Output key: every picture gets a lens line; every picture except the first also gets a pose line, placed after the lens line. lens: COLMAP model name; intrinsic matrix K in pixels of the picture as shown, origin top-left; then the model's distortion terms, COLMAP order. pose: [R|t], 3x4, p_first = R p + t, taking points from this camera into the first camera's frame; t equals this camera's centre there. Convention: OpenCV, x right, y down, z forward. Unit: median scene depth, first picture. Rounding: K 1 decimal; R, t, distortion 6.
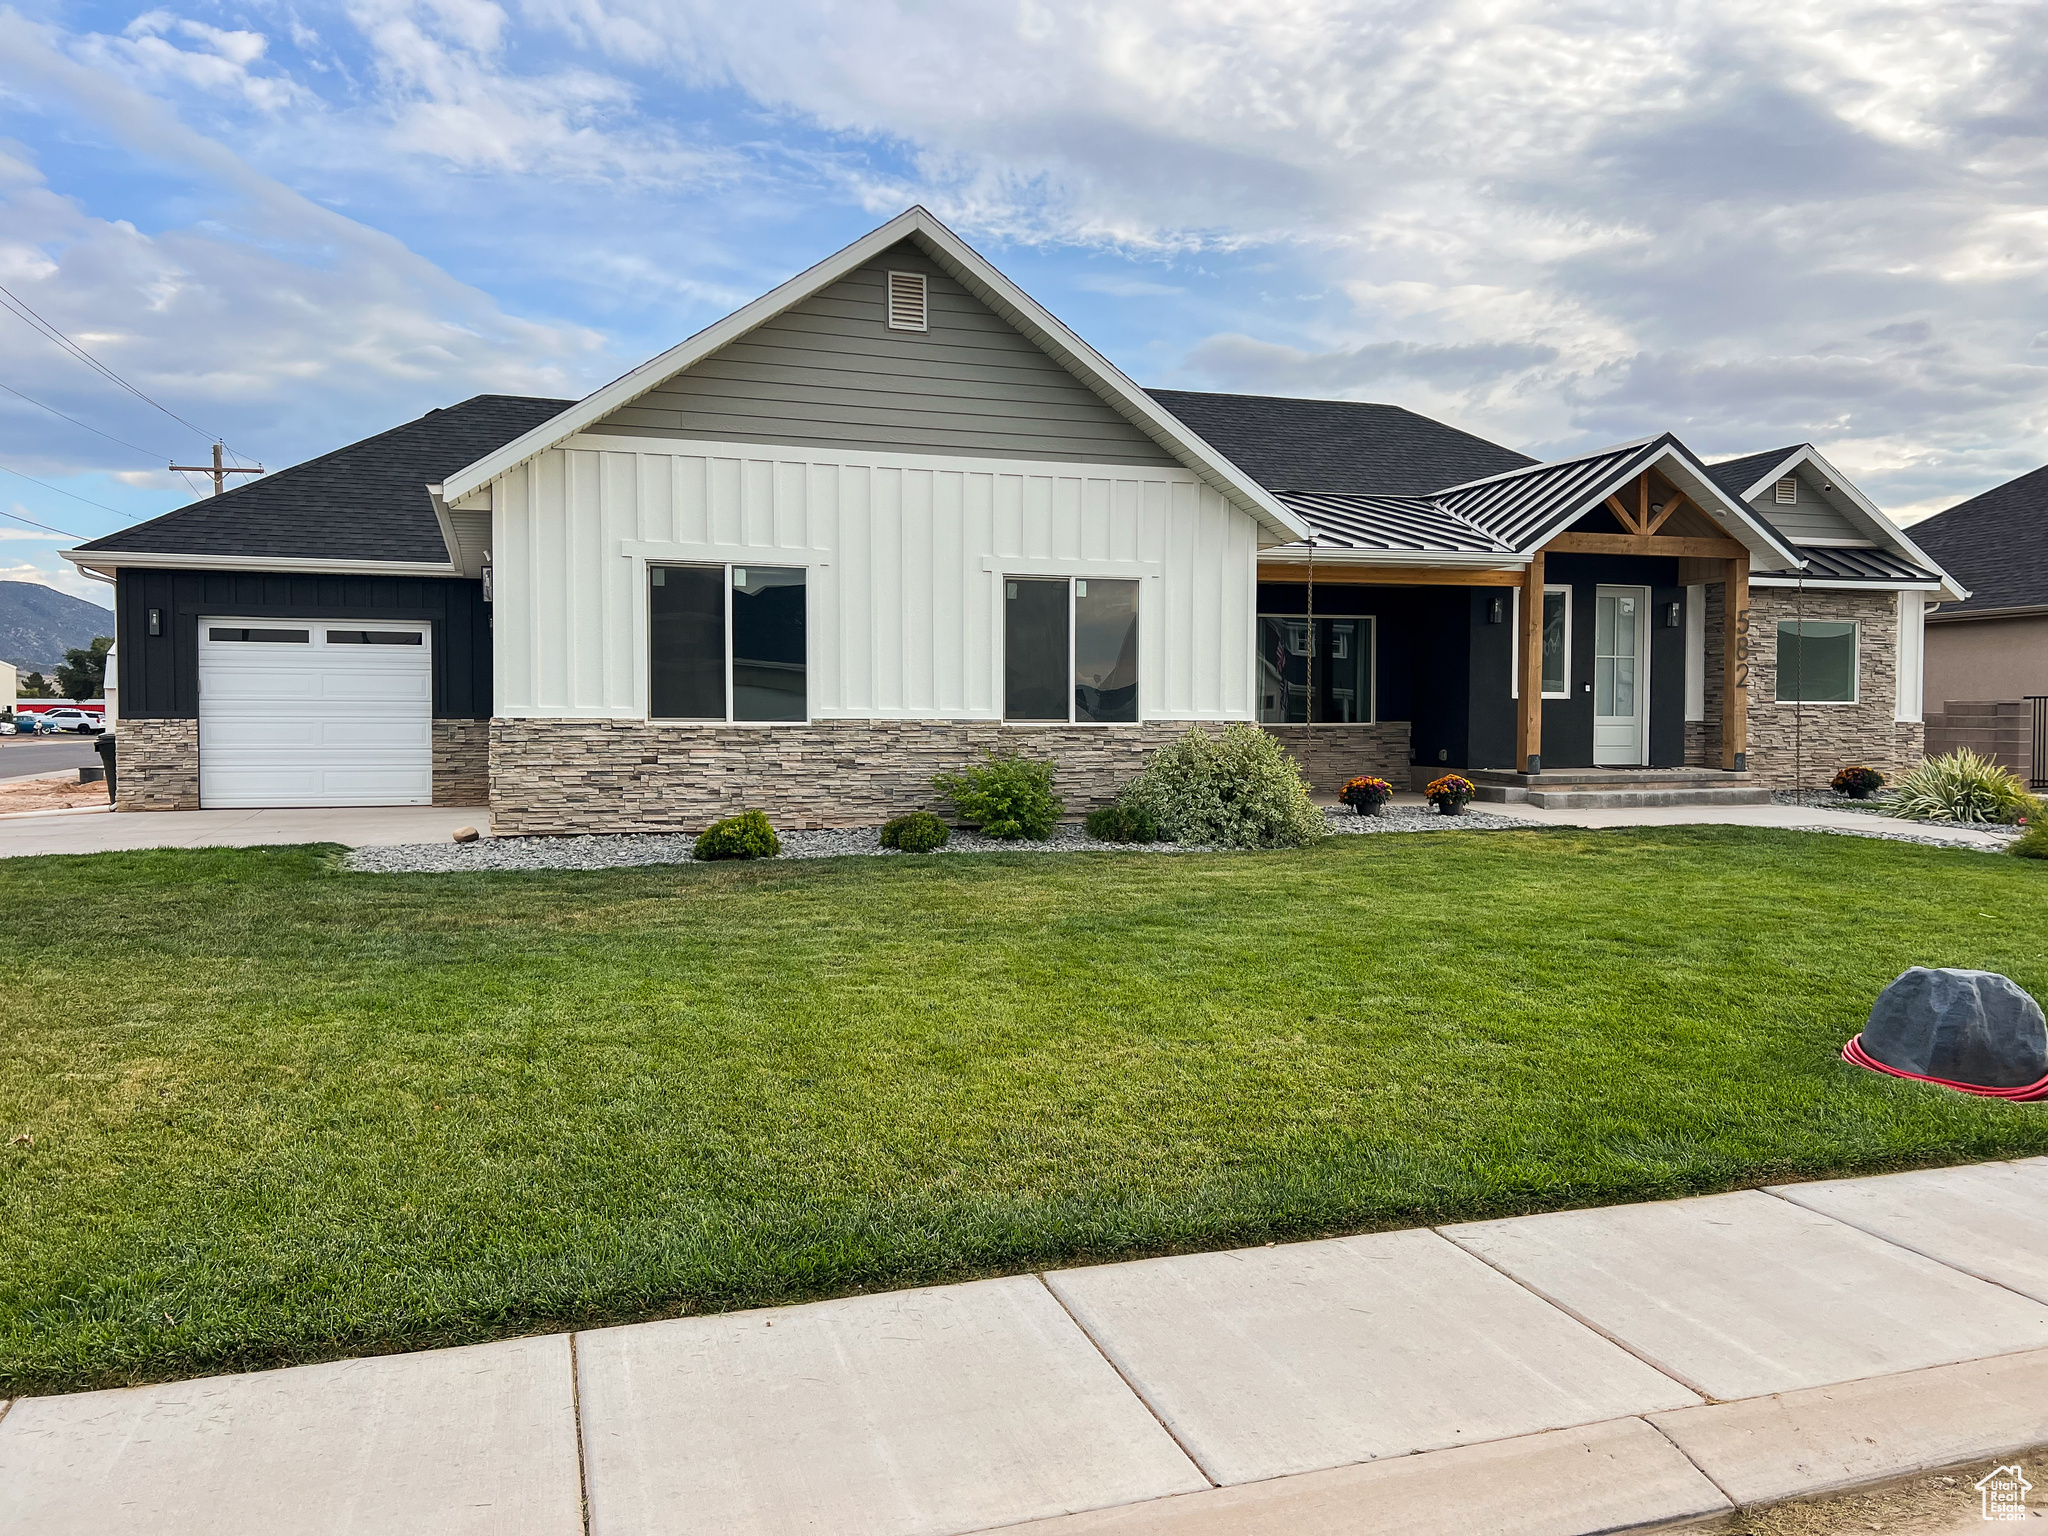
lens RADIAL K [[1574.0, 0, 1003.7], [0, 1574.0, 771.7], [0, 0, 1]] dist [0.050615, -0.044966]
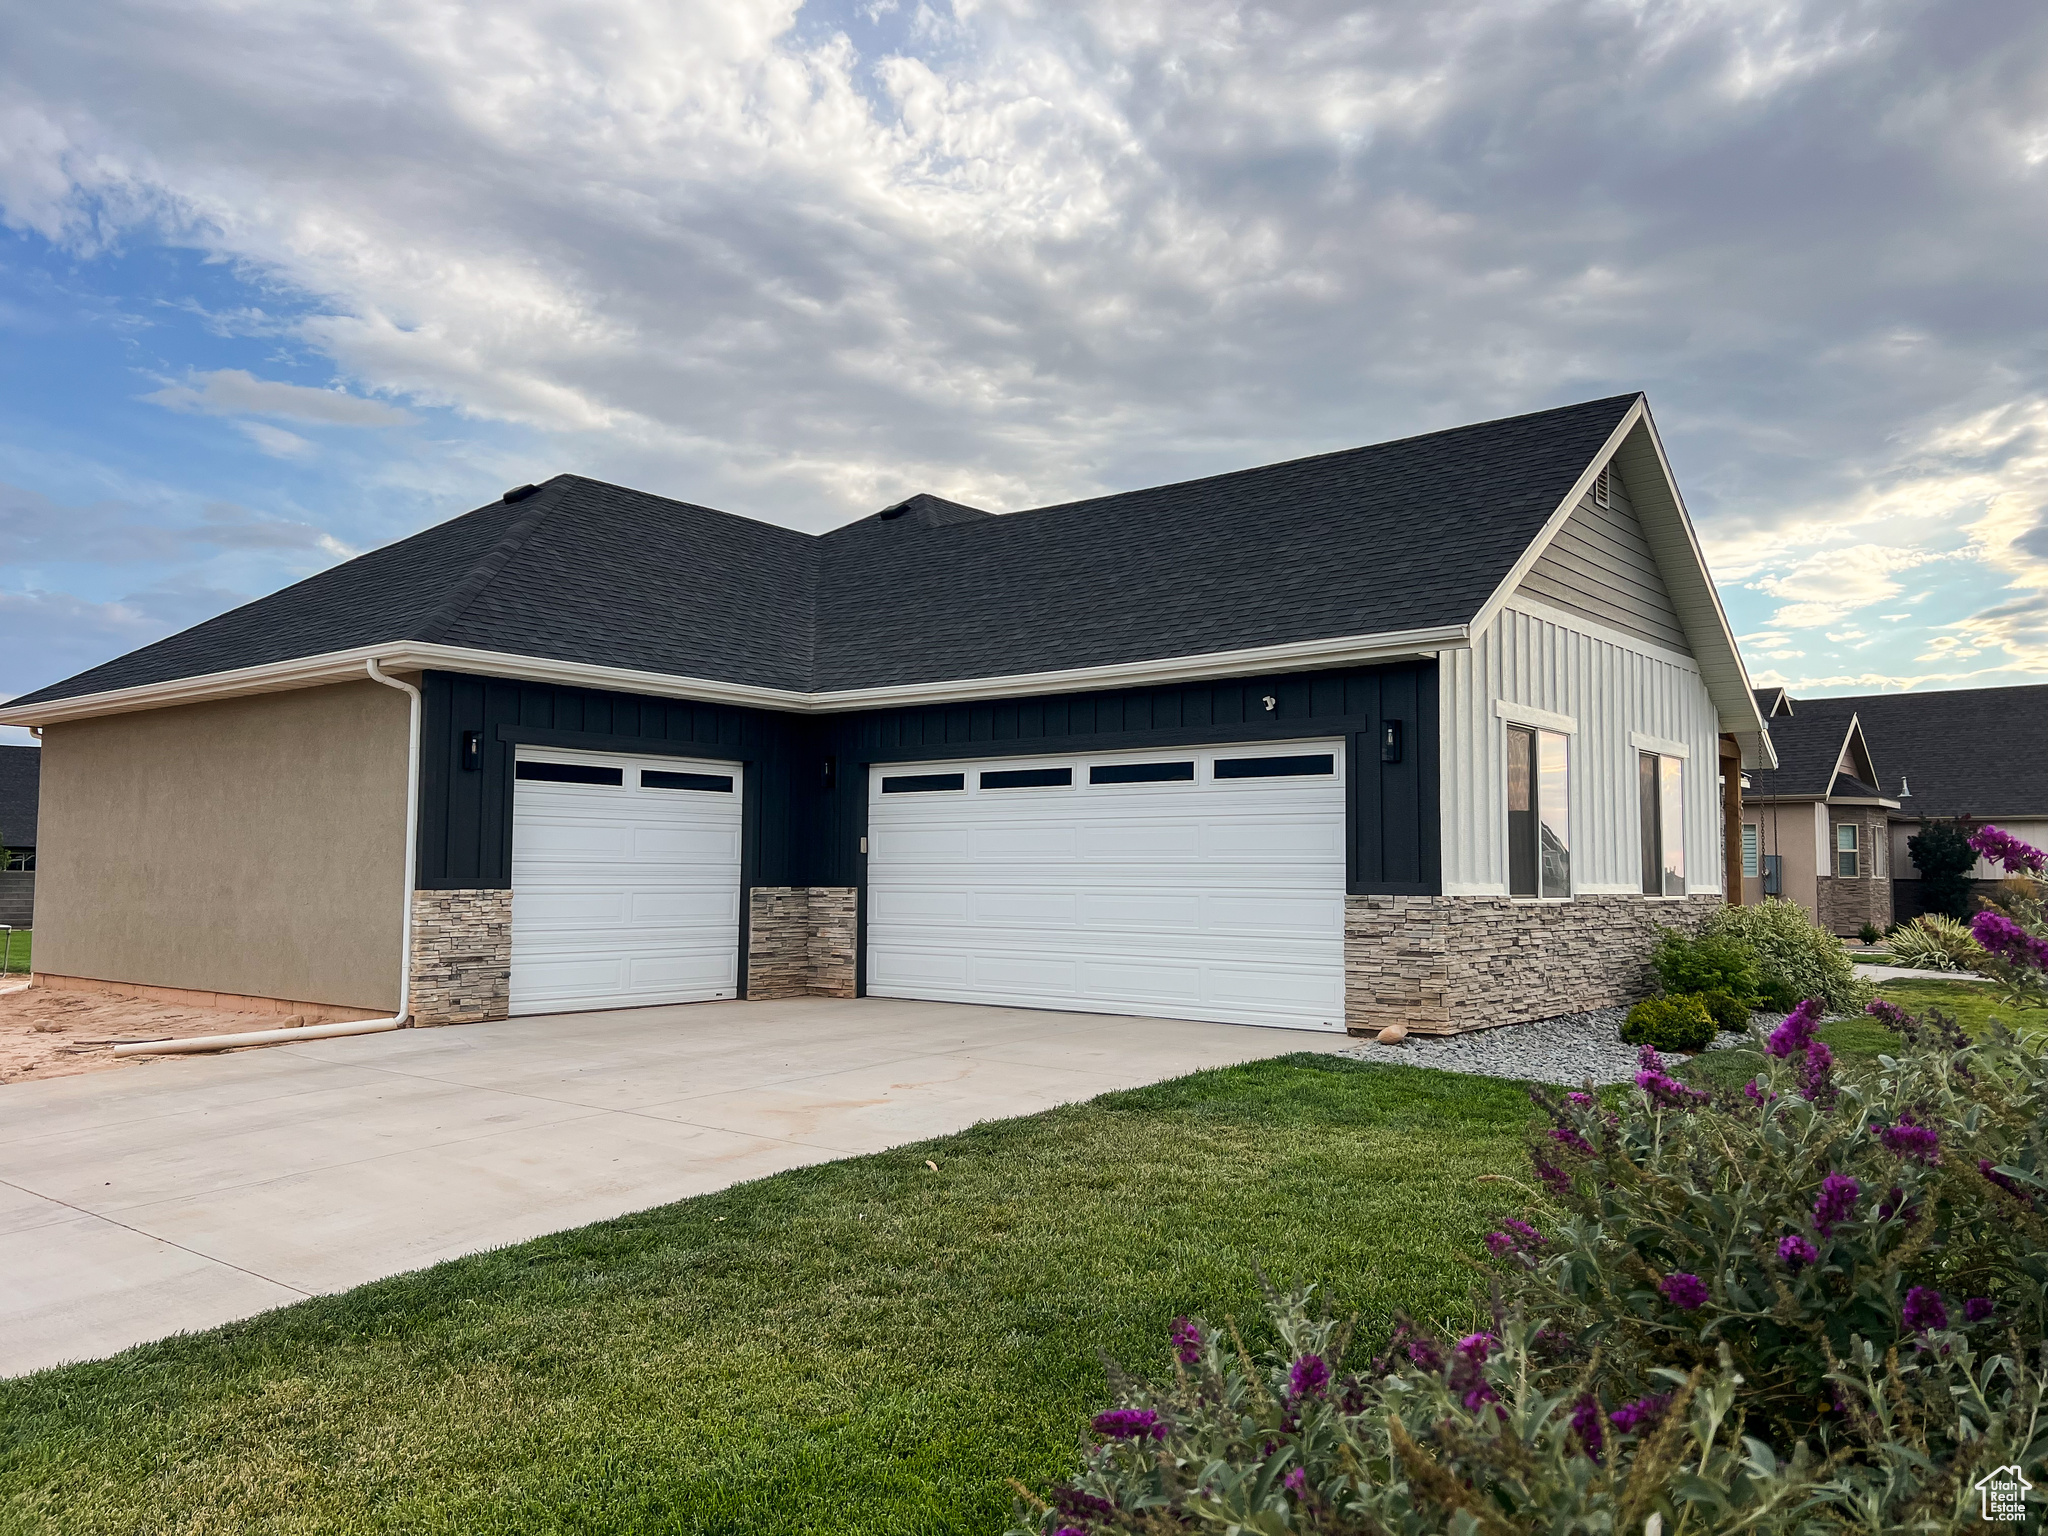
lens RADIAL K [[1574.0, 0, 1018.8], [0, 1574.0, 800.1], [0, 0, 1]] dist [0.050615, -0.044966]
pose [[0.839667, 0.030573, 0.542240, -0.682497], [0.011589, 0.997178, -0.074168, -0.017372], [-0.542977, 0.068560, 0.836944, 0.278765]]
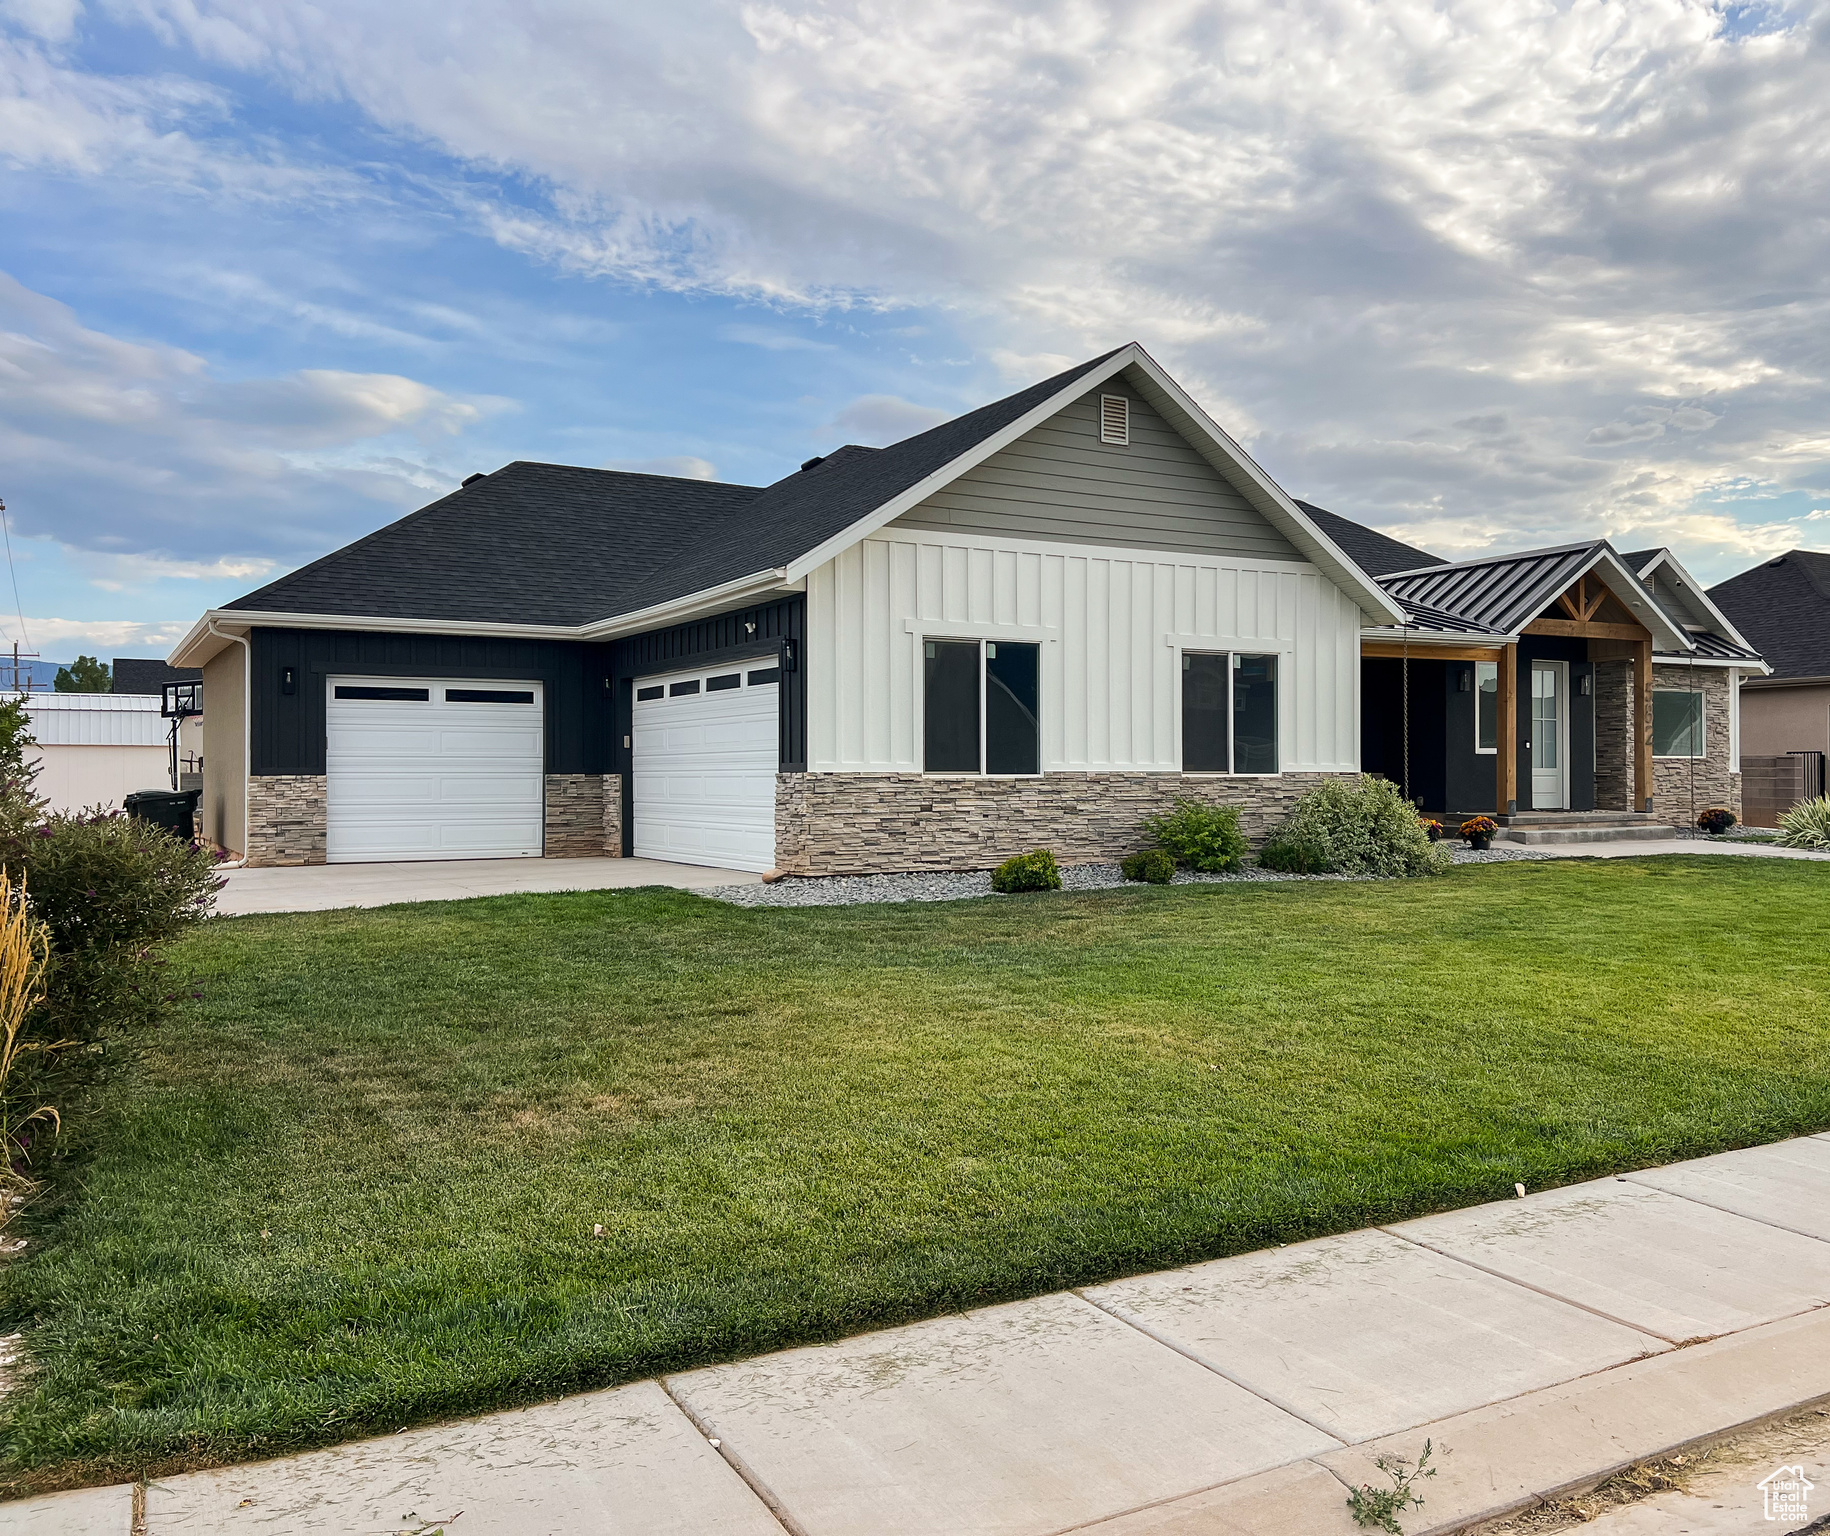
lens RADIAL K [[1585.1, 0, 1017.3], [0, 1585.1, 771.4], [0, 0, 1]] dist [0.075298, -0.089964]
pose [[0.974098, -0.003400, 0.226100, -0.299925], [0.011332, 0.999364, -0.033797, 0.004075], [-0.225842, 0.035484, 0.973518, -0.100102]]
